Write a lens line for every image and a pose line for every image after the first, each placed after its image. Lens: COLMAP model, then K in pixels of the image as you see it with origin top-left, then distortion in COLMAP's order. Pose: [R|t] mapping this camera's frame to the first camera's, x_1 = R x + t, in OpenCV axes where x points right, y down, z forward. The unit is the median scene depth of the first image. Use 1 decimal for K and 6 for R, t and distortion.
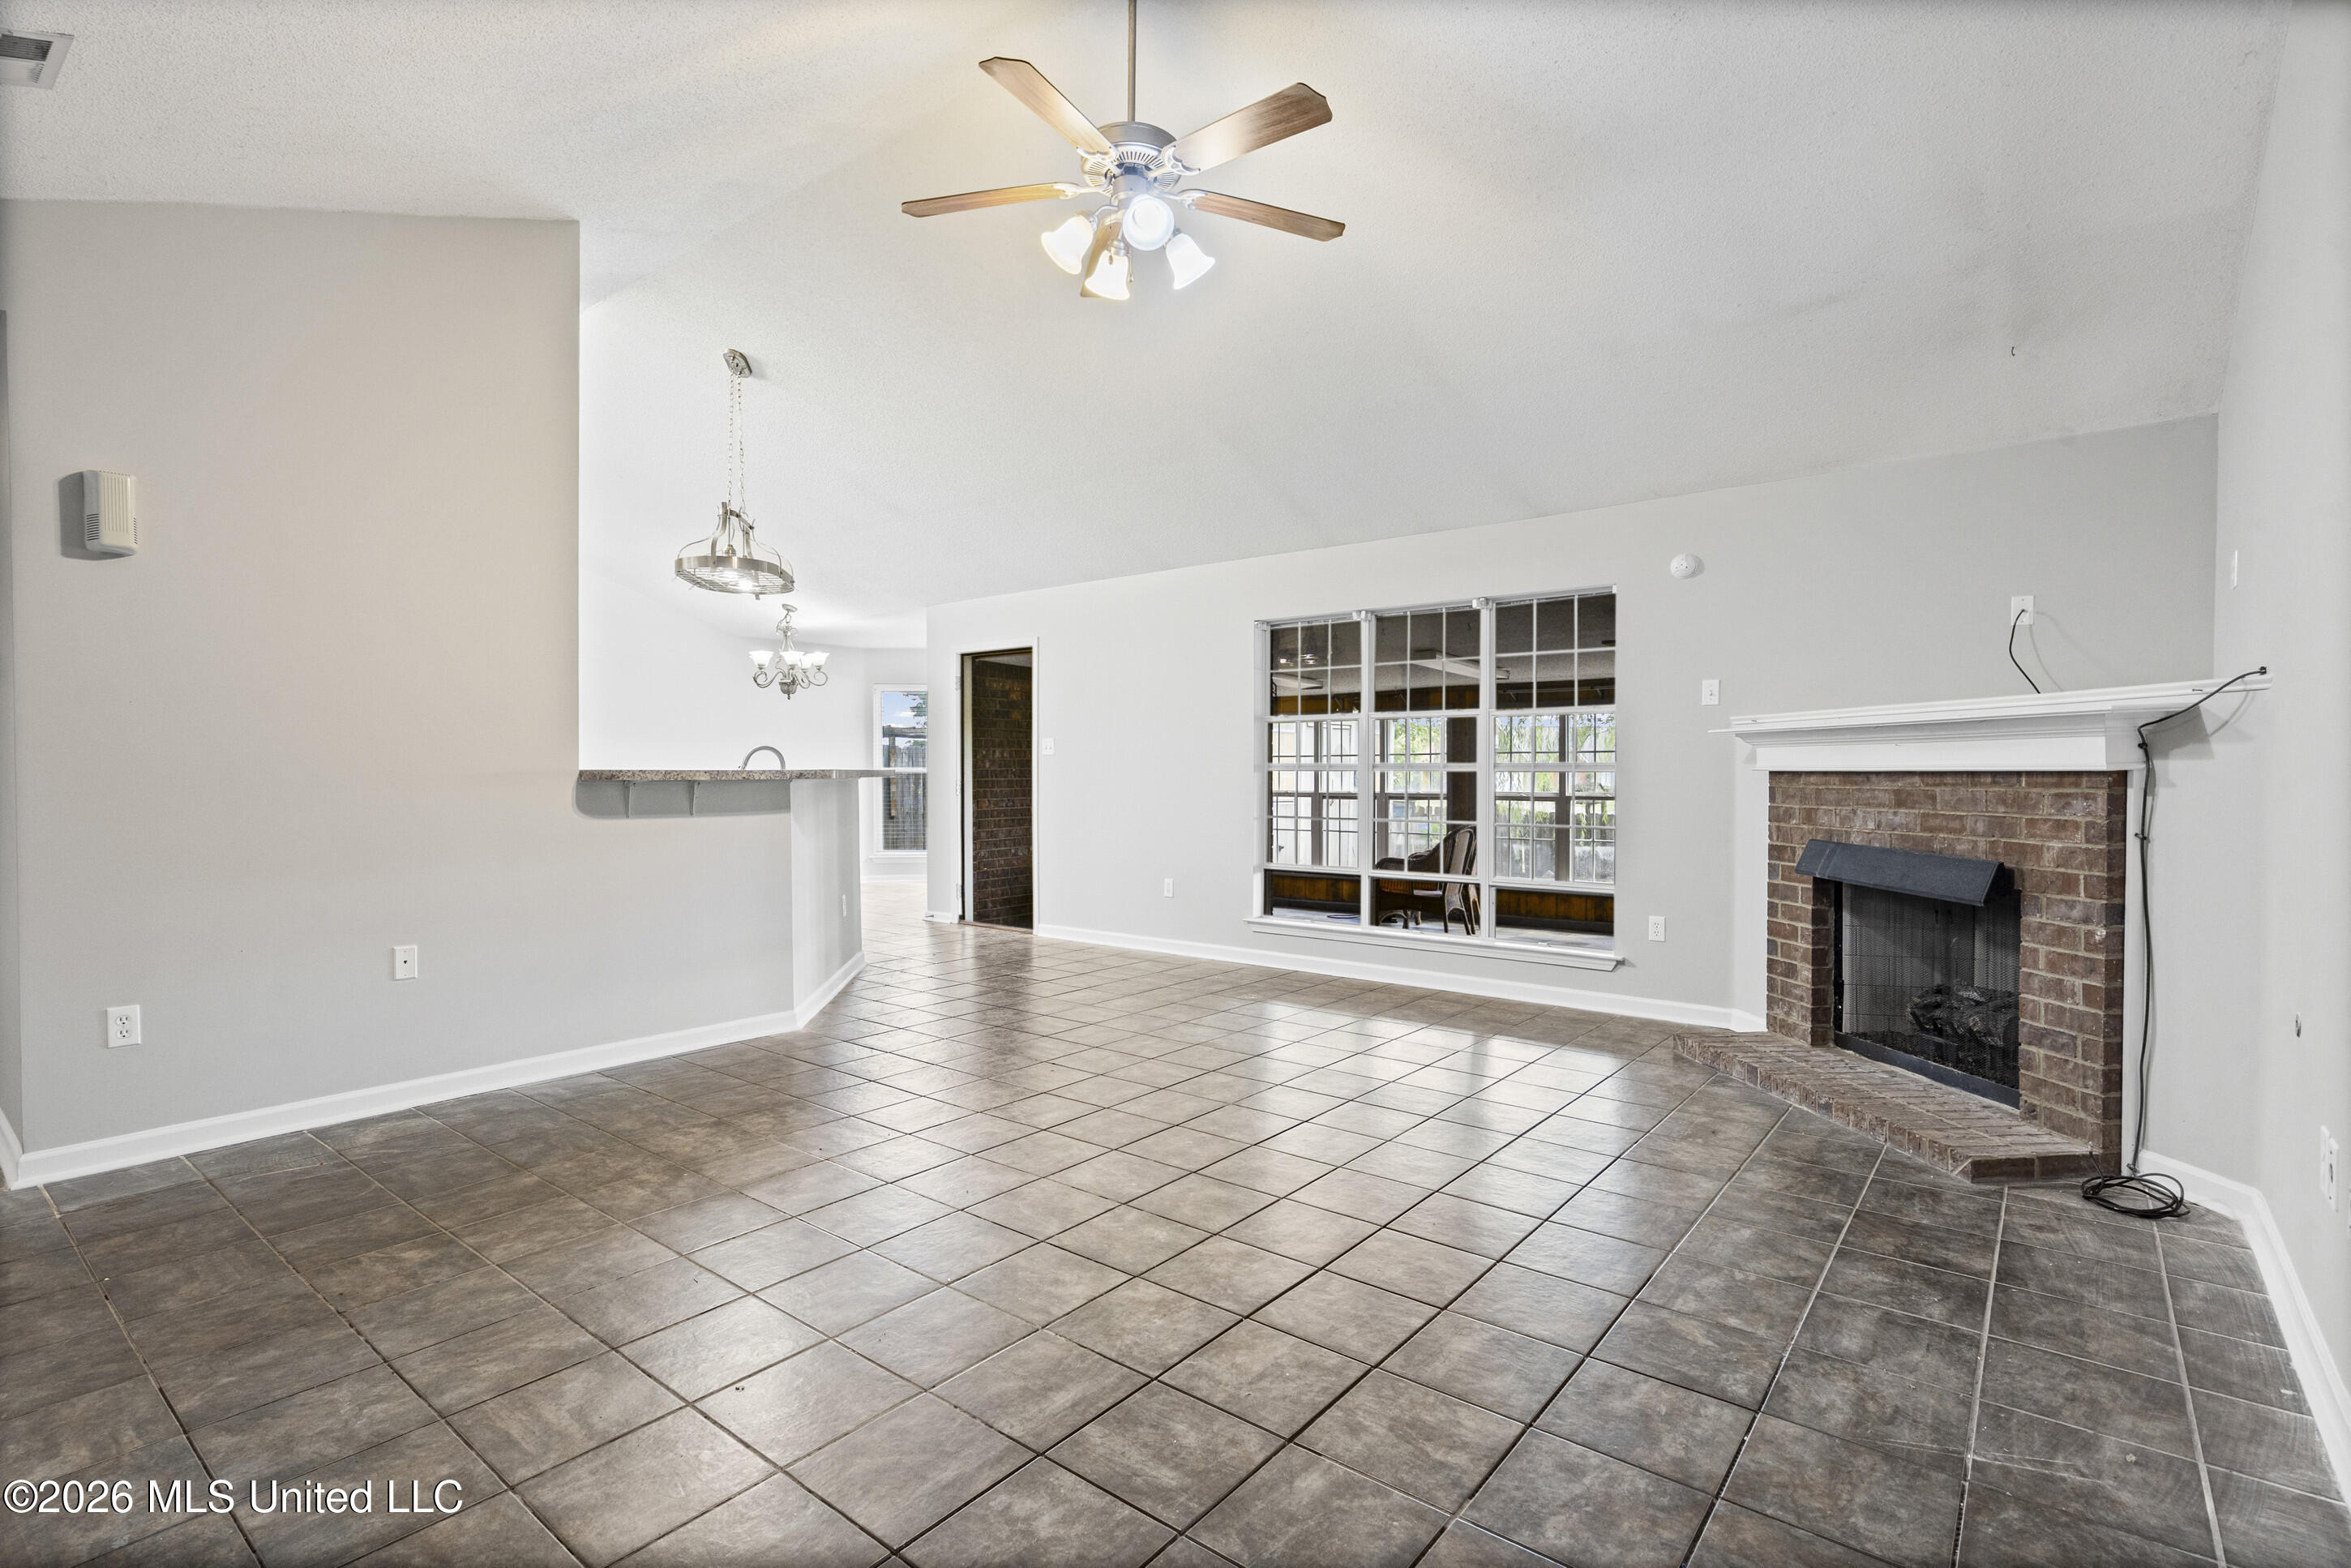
lens RADIAL K [[1101.6, 0, 1157.0], [0, 1101.6, 792.5], [0, 0, 1]] dist [0.002228, 0.000395]
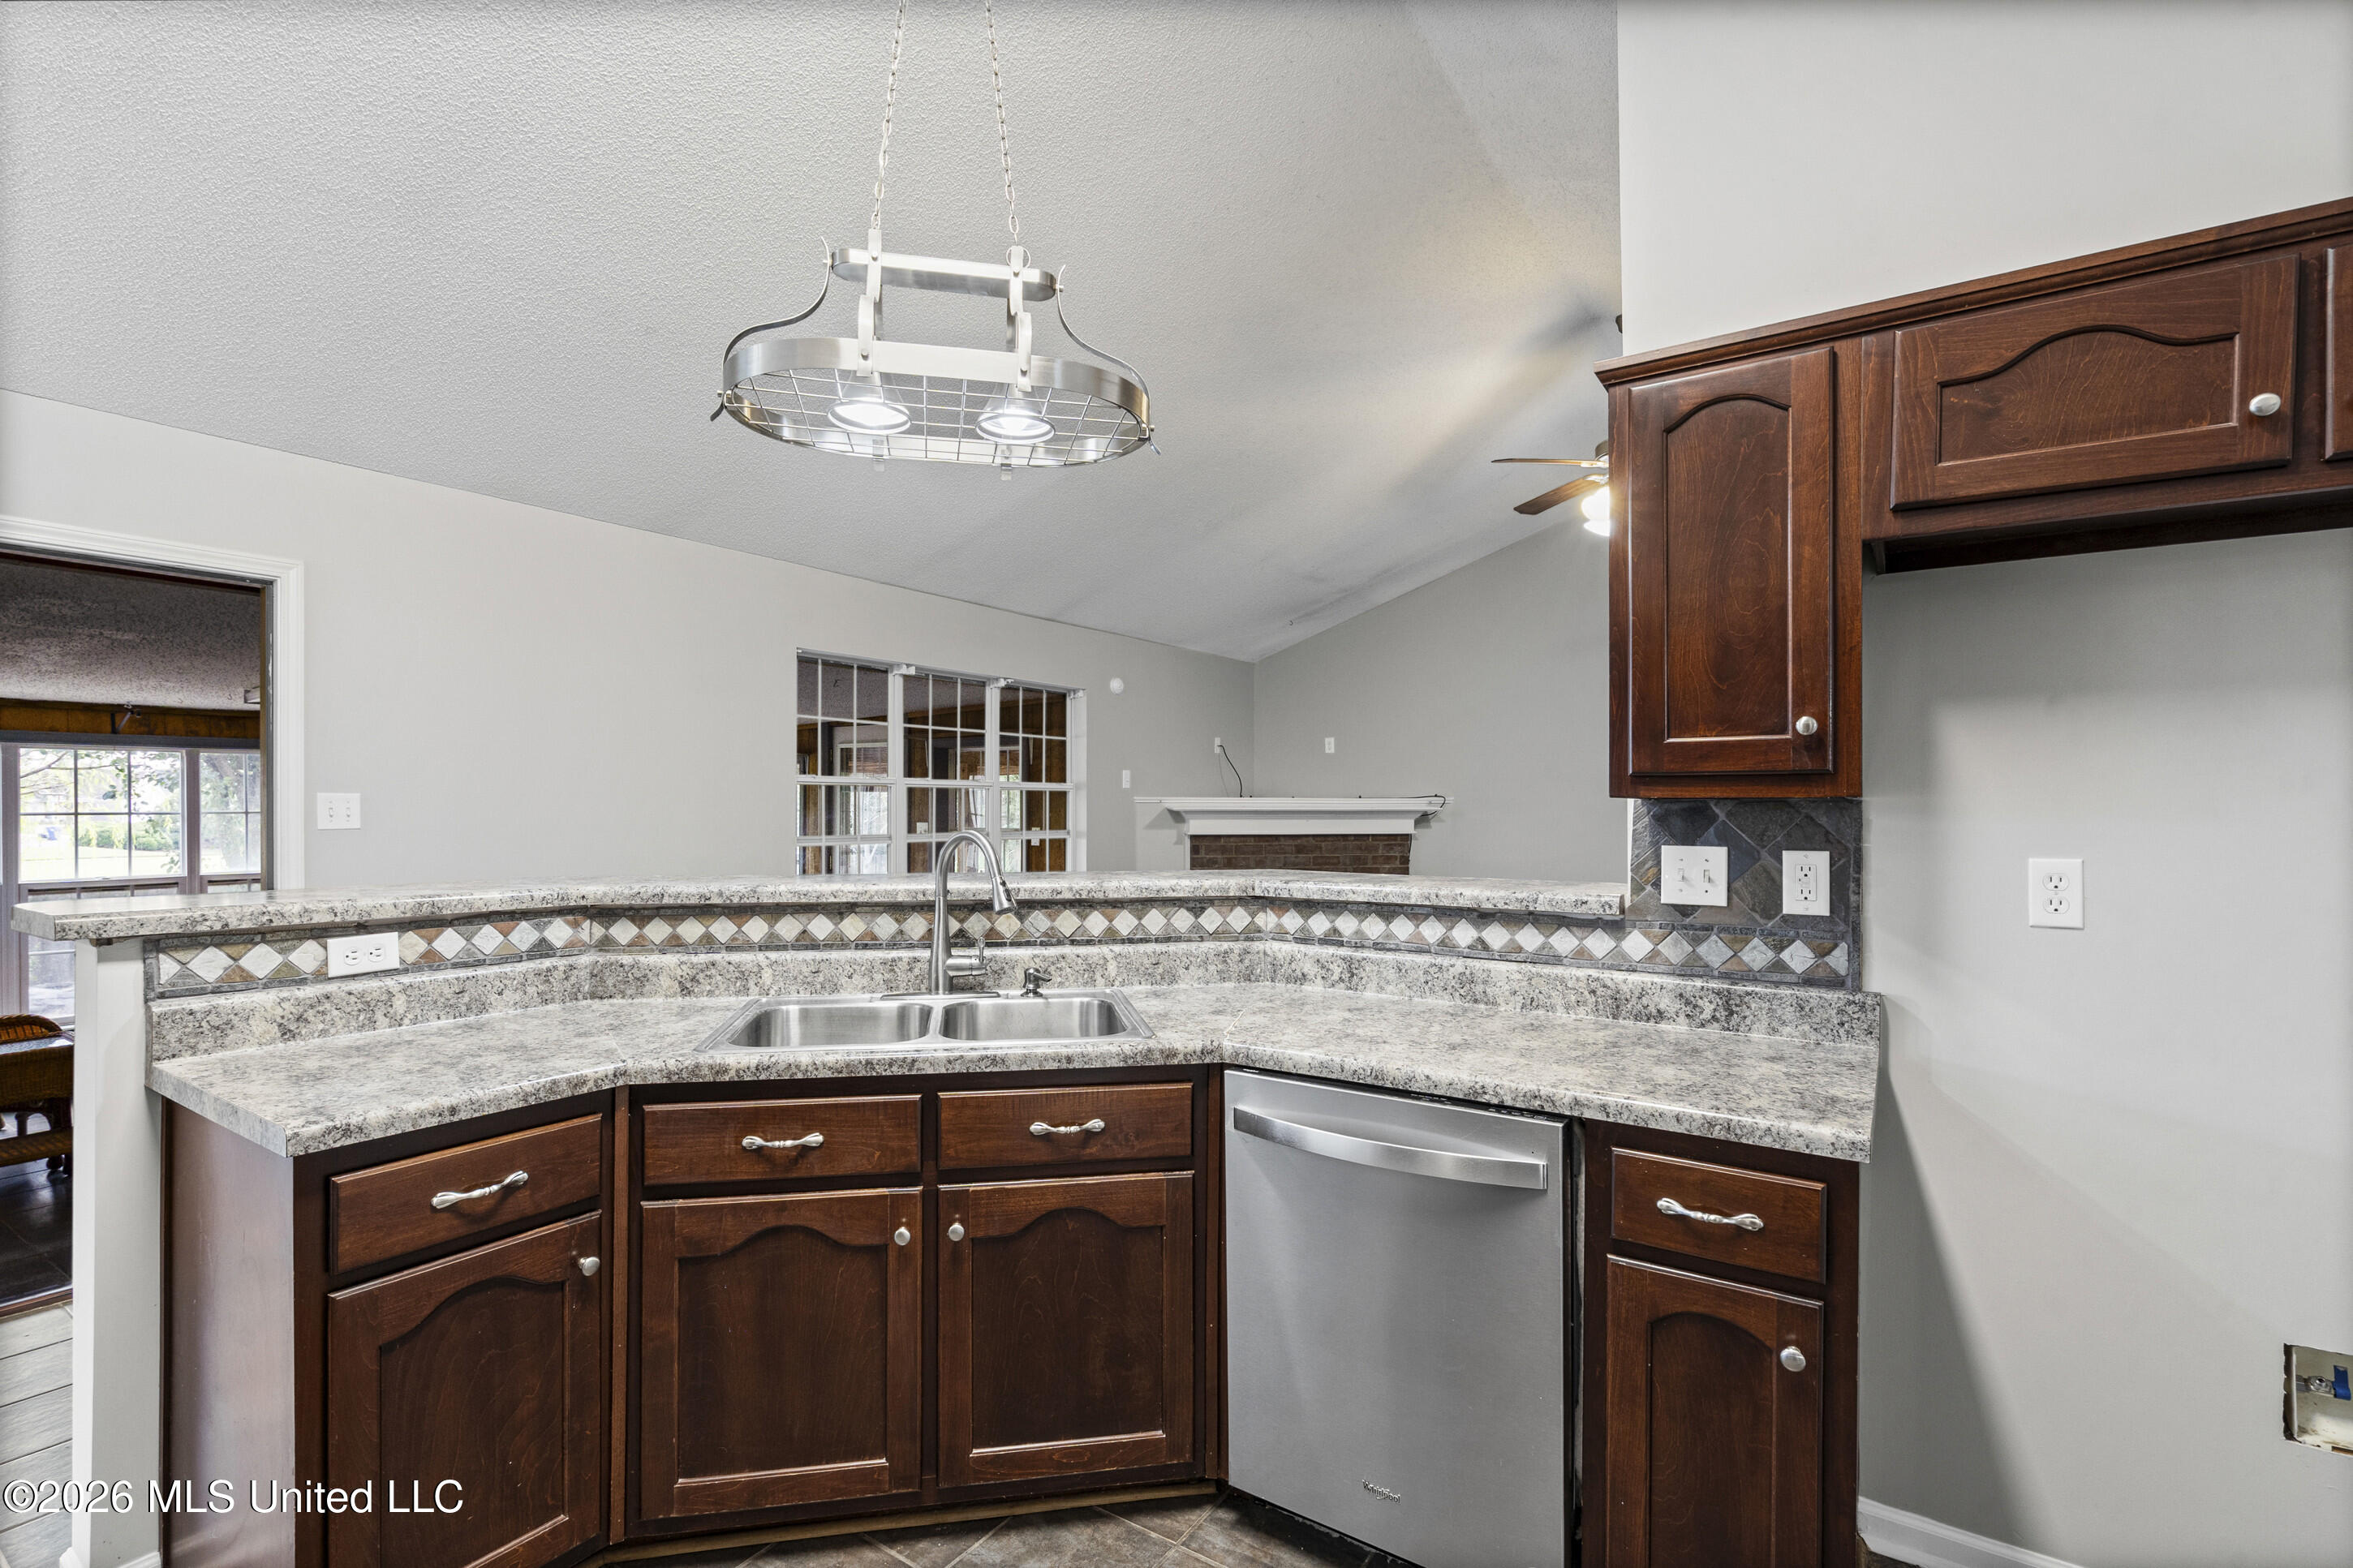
lens RADIAL K [[1078.5, 0, 1142.6], [0, 1078.5, 795.7], [0, 0, 1]] dist [0.000199, 0.000100]
pose [[-0.081238, 0.011264, 0.996631, -1.167691], [0.018014, 0.999789, -0.009832, -0.073705], [-0.996532, 0.017154, -0.081423, 1.444929]]
